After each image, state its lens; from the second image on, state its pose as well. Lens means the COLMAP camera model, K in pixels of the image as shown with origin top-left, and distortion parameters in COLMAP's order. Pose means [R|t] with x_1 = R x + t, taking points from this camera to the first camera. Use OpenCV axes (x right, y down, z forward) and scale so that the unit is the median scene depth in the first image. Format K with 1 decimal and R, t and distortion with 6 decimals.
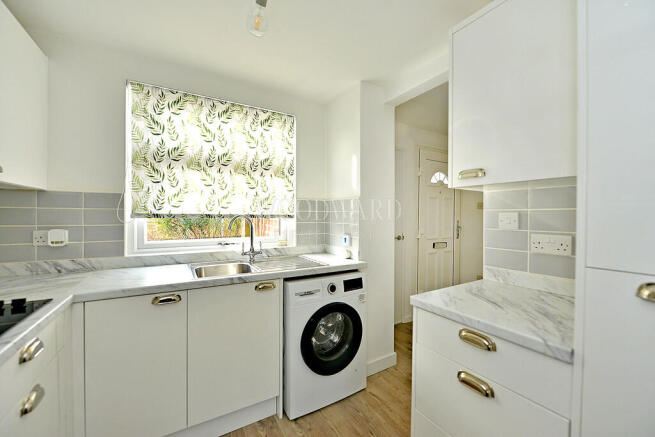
lens RADIAL K [[248.6, 0, 311.7], [0, 248.6, 227.1], [0, 0, 1]] dist [0.001639, -0.000038]
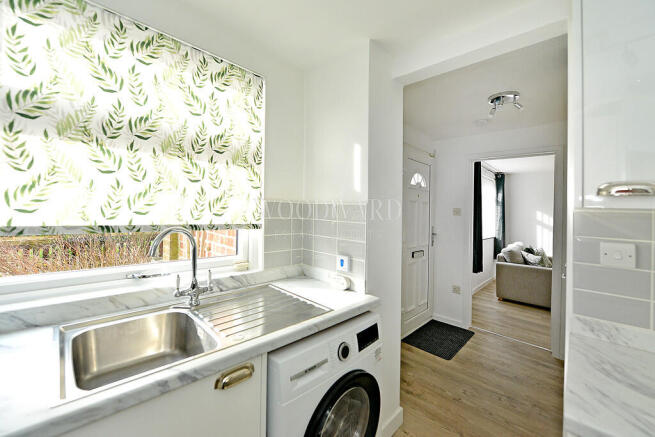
lens RADIAL K [[258.2, 0, 326.7], [0, 258.2, 220.5], [0, 0, 1]] dist [-0.000782, -0.000614]
pose [[0.953828, 0.011619, 0.300129, -0.122561], [-0.010180, 0.999928, -0.006358, -0.060939], [-0.300181, 0.003009, 0.953878, 0.310807]]
